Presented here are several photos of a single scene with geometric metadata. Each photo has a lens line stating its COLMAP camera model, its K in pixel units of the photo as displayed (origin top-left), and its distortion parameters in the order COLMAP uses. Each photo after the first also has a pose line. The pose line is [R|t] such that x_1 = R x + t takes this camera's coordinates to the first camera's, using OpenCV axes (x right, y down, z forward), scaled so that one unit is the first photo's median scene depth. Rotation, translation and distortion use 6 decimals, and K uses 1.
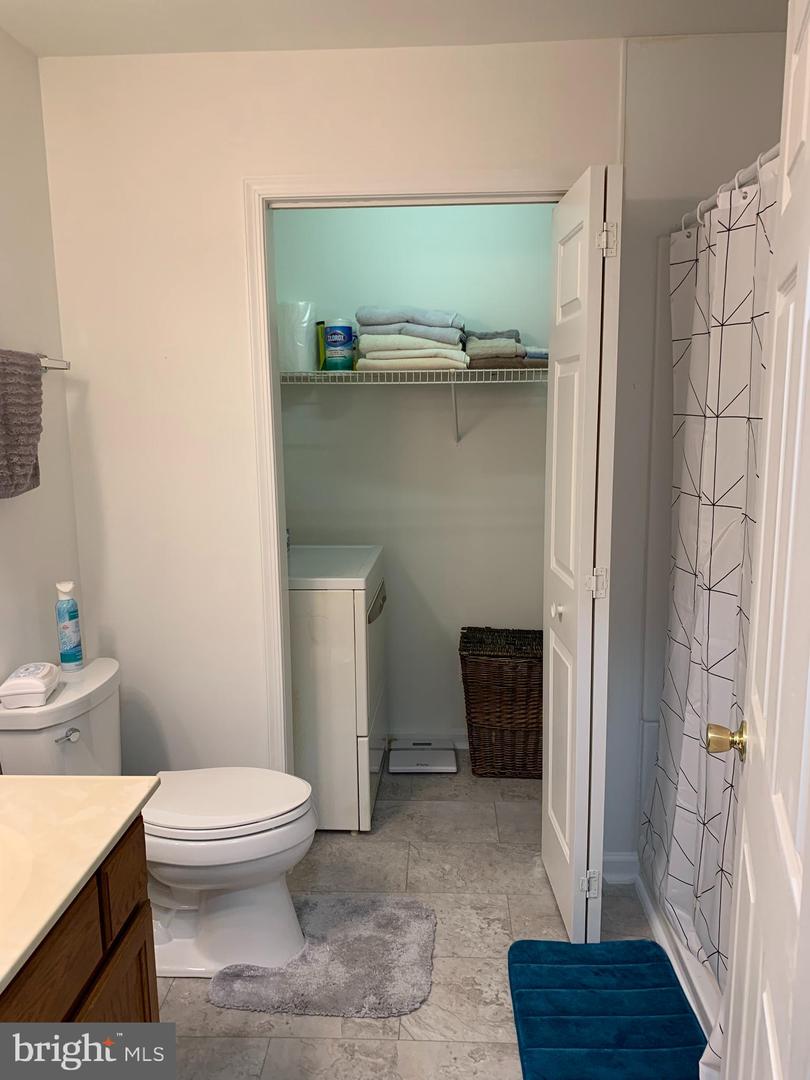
lens RADIAL K [[817.0, 0, 407.3], [0, 817.0, 546.2], [0, 0, 1]] dist [0.013564, -0.026305]
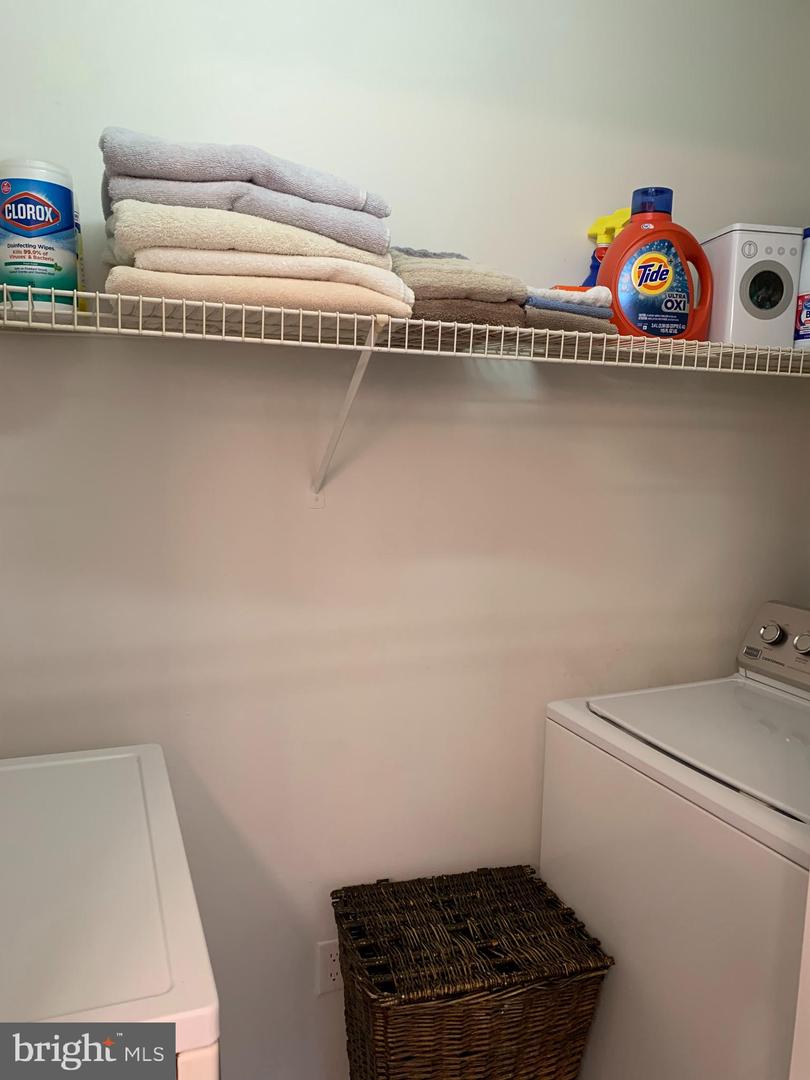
lens RADIAL K [[817.0, 0, 402.0], [0, 817.0, 541.6], [0, 0, 1]] dist [0.013564, -0.026305]
pose [[0.910178, -0.021347, 0.413666, -0.095413], [0.030577, 0.999409, -0.015705, -0.101350], [-0.413086, 0.026943, 0.910293, 0.634760]]
